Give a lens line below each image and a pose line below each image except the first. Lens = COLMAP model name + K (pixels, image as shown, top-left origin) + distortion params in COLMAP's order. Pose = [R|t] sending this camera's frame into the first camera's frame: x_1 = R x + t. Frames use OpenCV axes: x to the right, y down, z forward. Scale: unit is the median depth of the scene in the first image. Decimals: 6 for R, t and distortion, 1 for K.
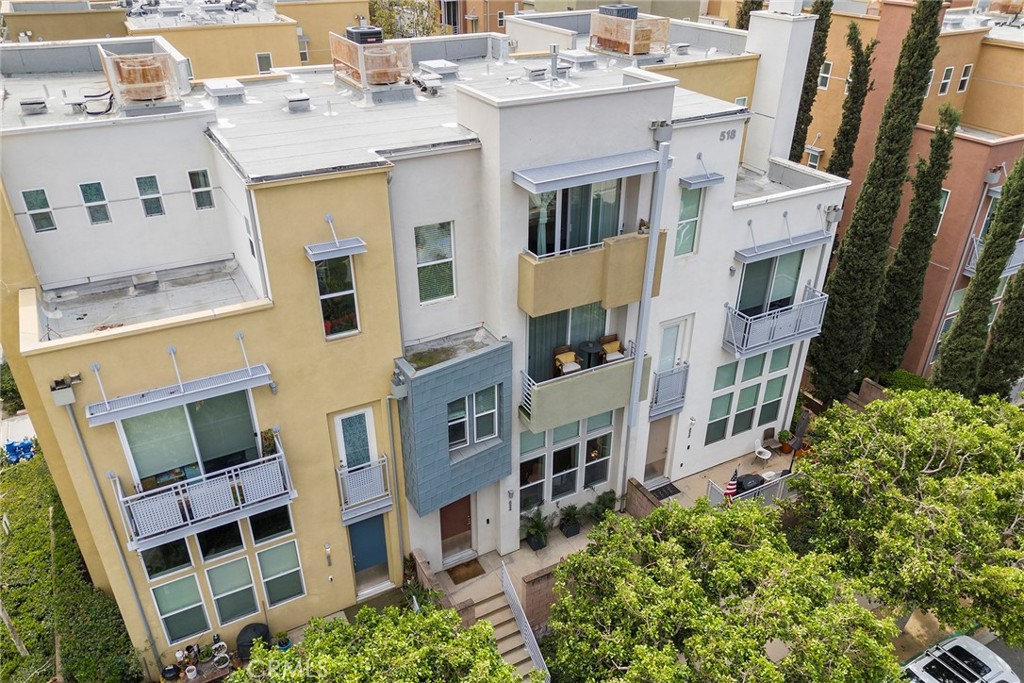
lens RADIAL K [[764.1, 0, 507.8], [0, 764.1, 357.0], [0, 0, 1]] dist [0.027018, -0.004437]
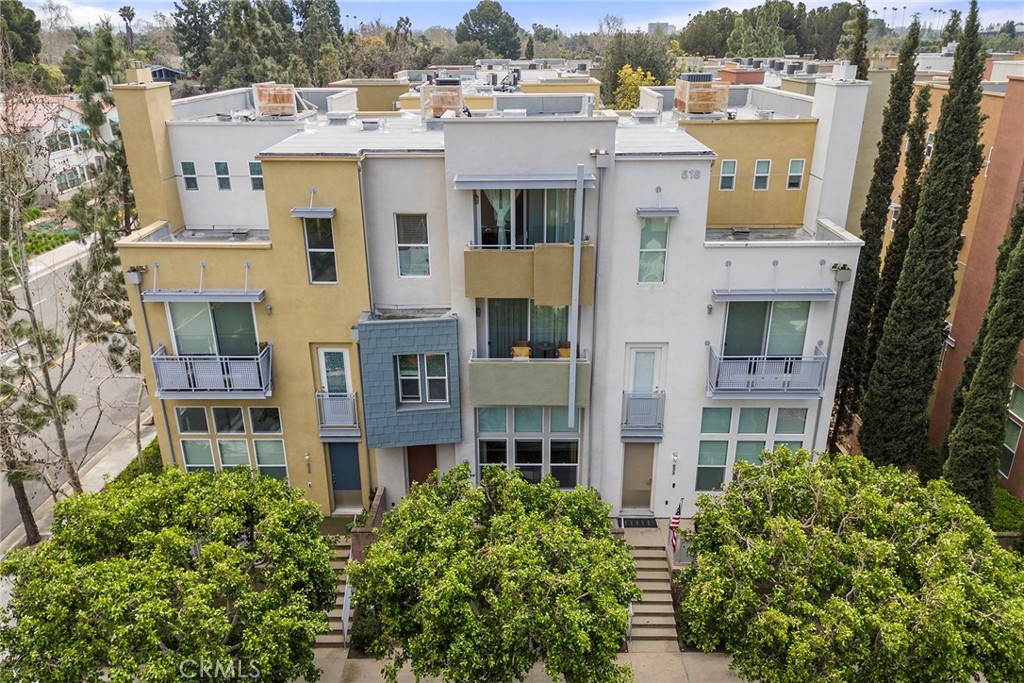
lens RADIAL K [[764.9, 0, 512.0], [0, 764.9, 341.5], [0, 0, 1]] dist [0.018514, -0.004285]
pose [[0.872243, 0.173363, -0.457315, 0.604121], [-0.239112, 0.966855, -0.089537, 0.096547], [0.426635, 0.187448, 0.884786, -0.018448]]
